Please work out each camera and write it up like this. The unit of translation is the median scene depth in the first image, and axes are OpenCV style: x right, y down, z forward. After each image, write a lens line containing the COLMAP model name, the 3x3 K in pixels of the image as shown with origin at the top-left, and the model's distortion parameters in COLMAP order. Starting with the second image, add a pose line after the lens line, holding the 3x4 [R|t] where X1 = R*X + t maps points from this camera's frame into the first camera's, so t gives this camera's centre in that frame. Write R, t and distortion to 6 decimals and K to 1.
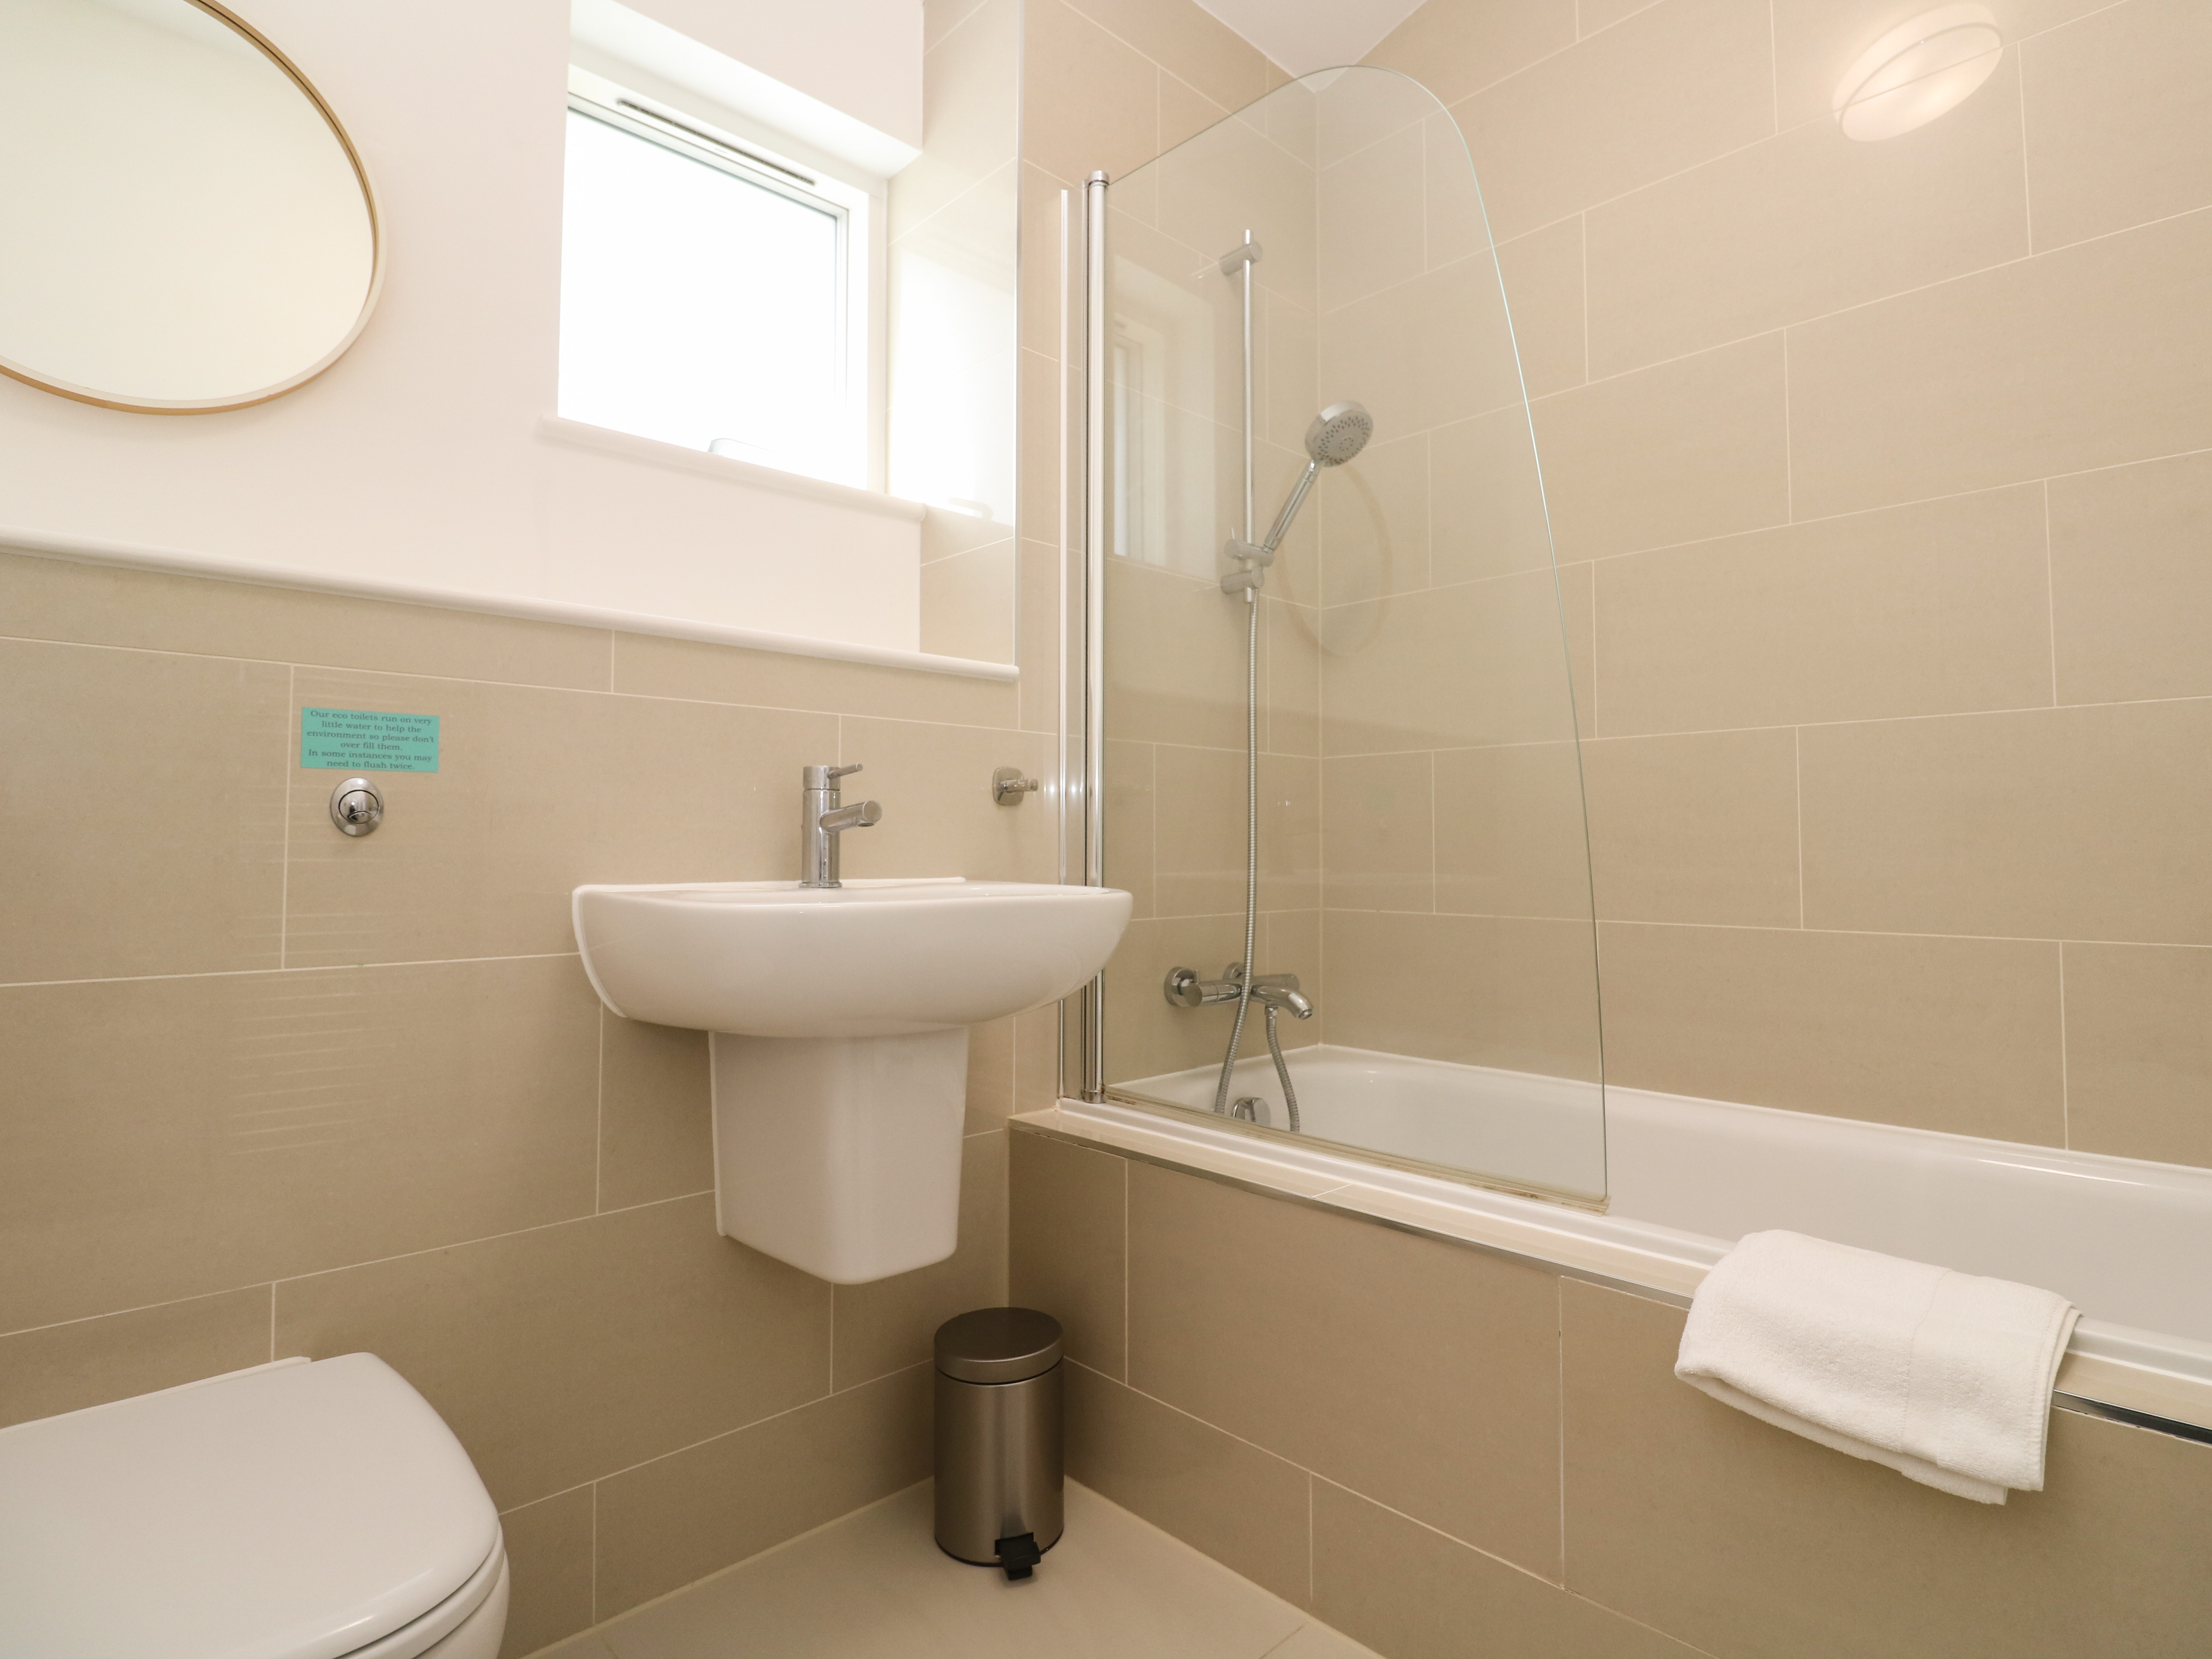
lens RADIAL K [[1168.2, 0, 1110.0], [0, 1168.2, 812.2], [0, 0, 1]] dist [-0.003344, -0.007651]
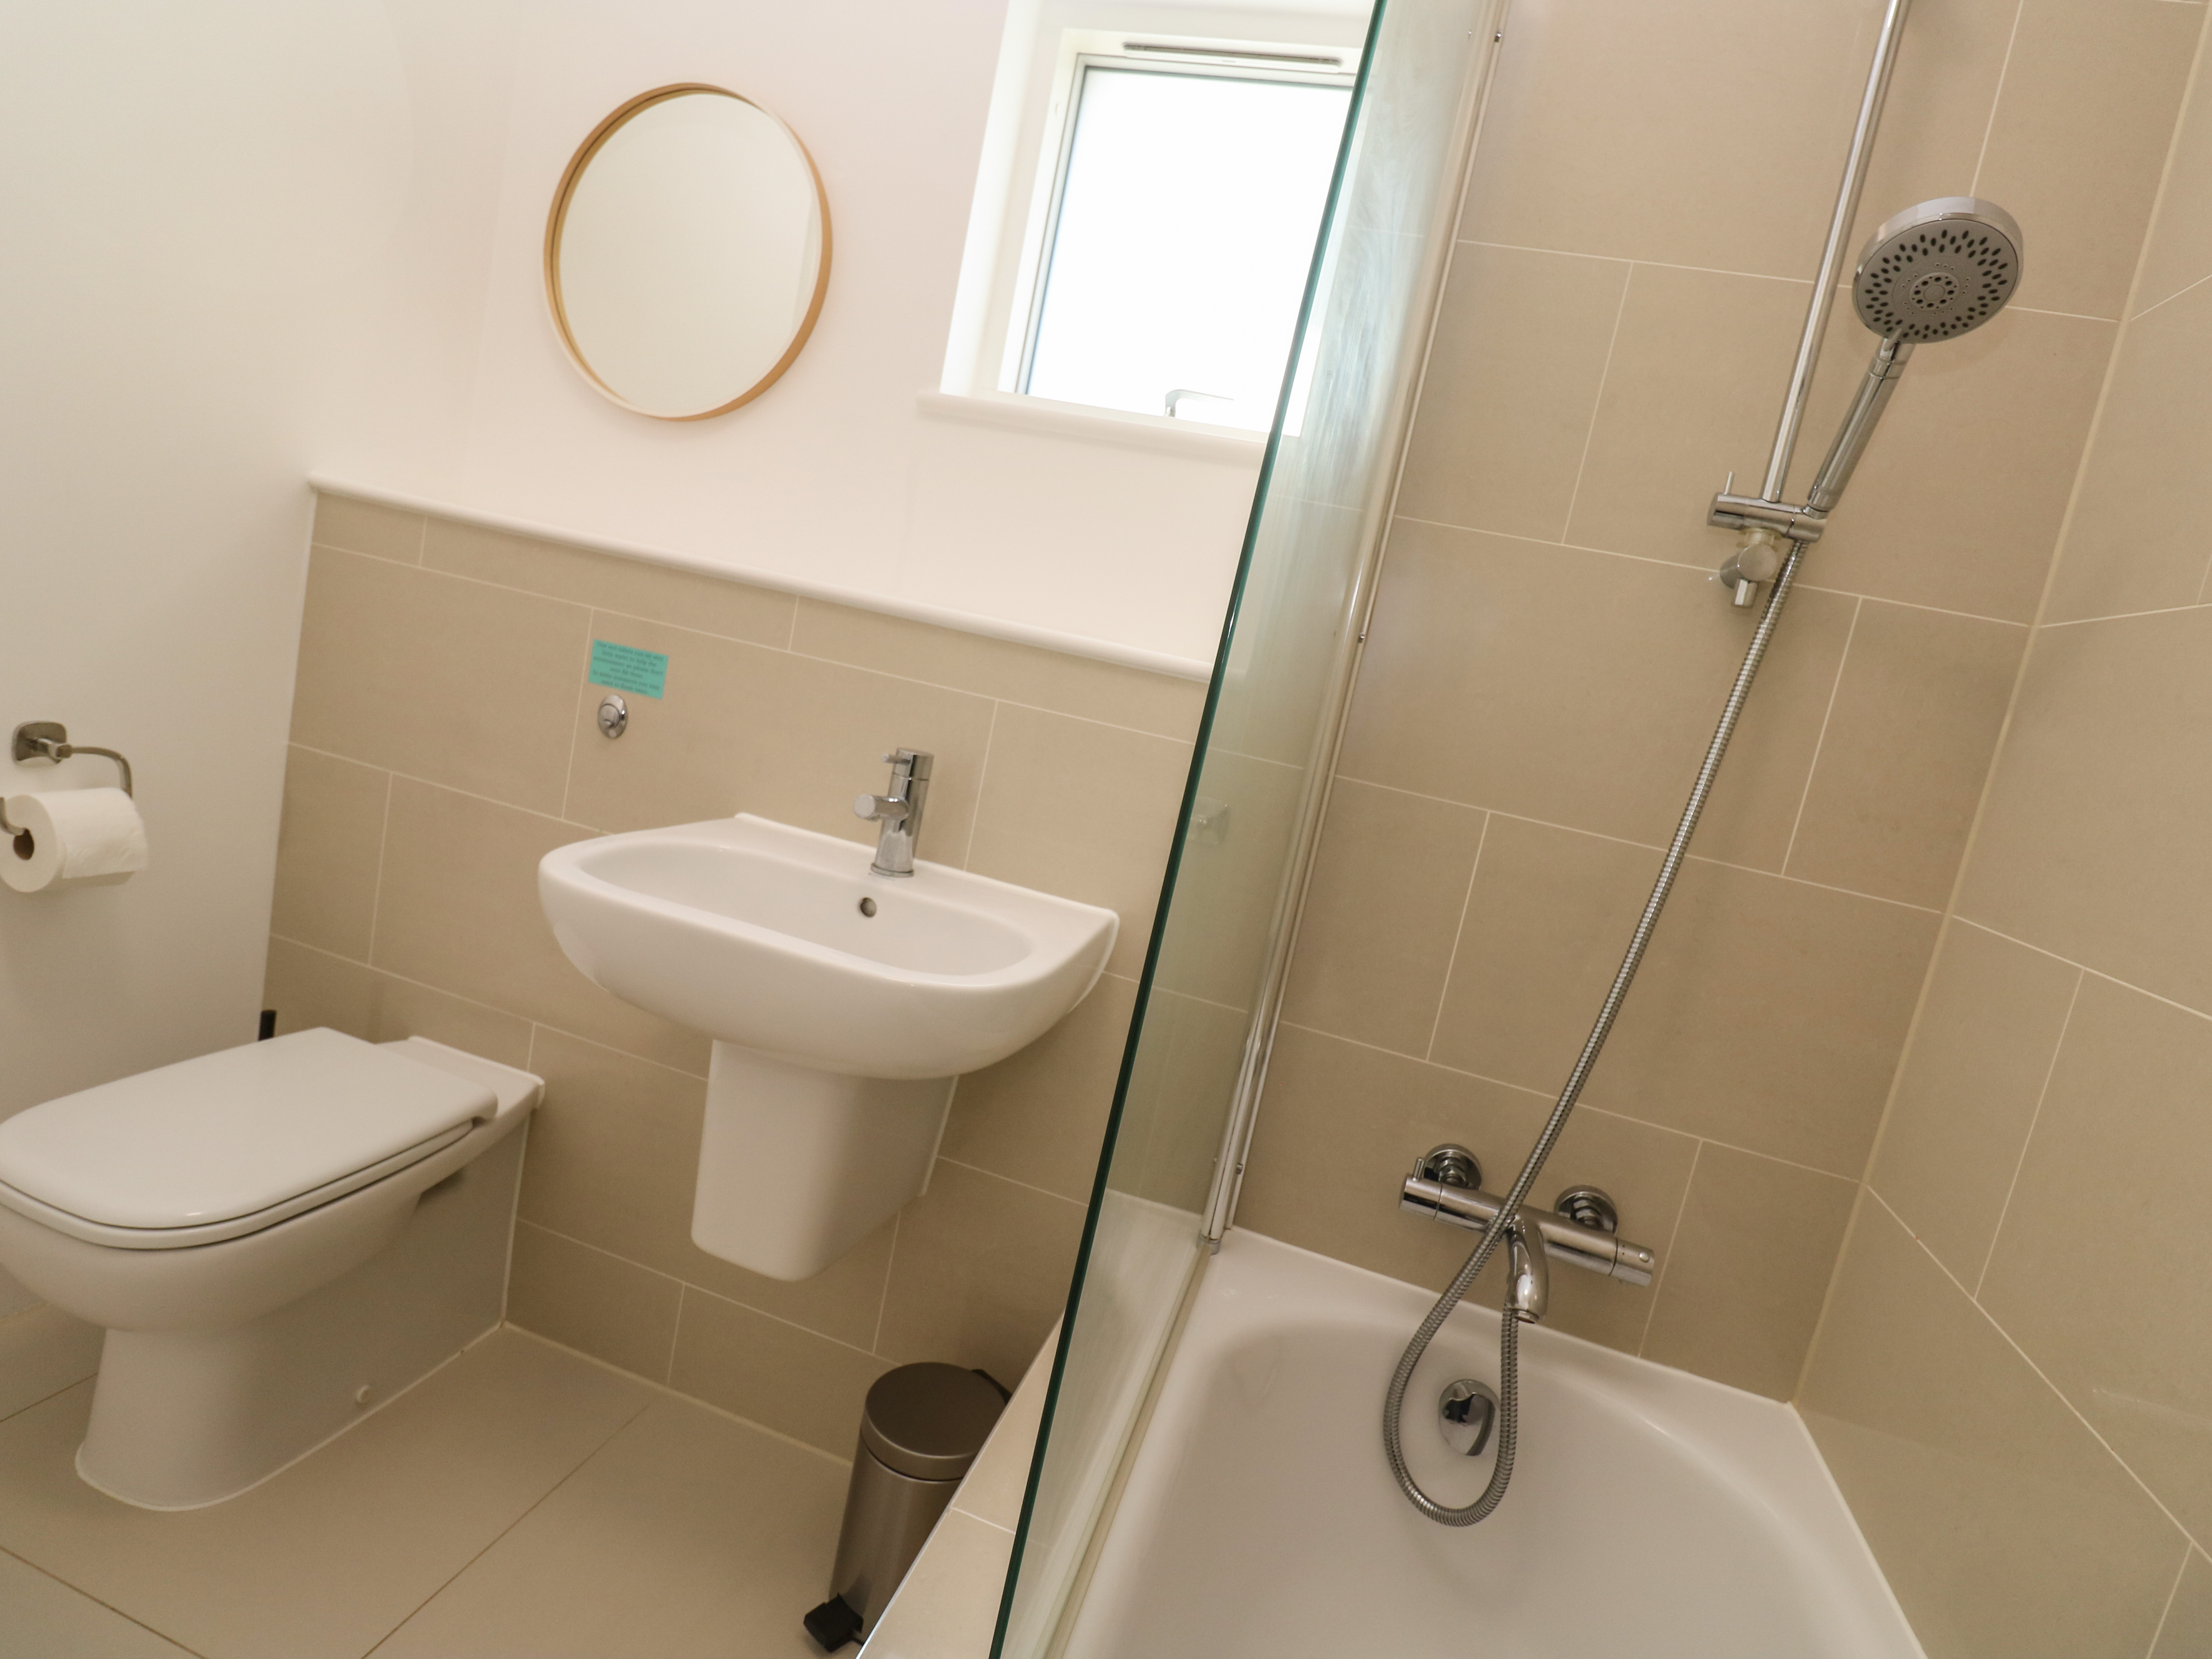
lens RADIAL K [[1168.2, 0, 1105.3], [0, 1168.2, 831.3], [0, 0, 1]] dist [-0.003344, -0.007651]
pose [[0.500433, 0.229431, -0.834822, 0.777003], [-0.174267, 0.971206, 0.162449, -0.187910], [0.848055, 0.064187, 0.526006, 0.752097]]
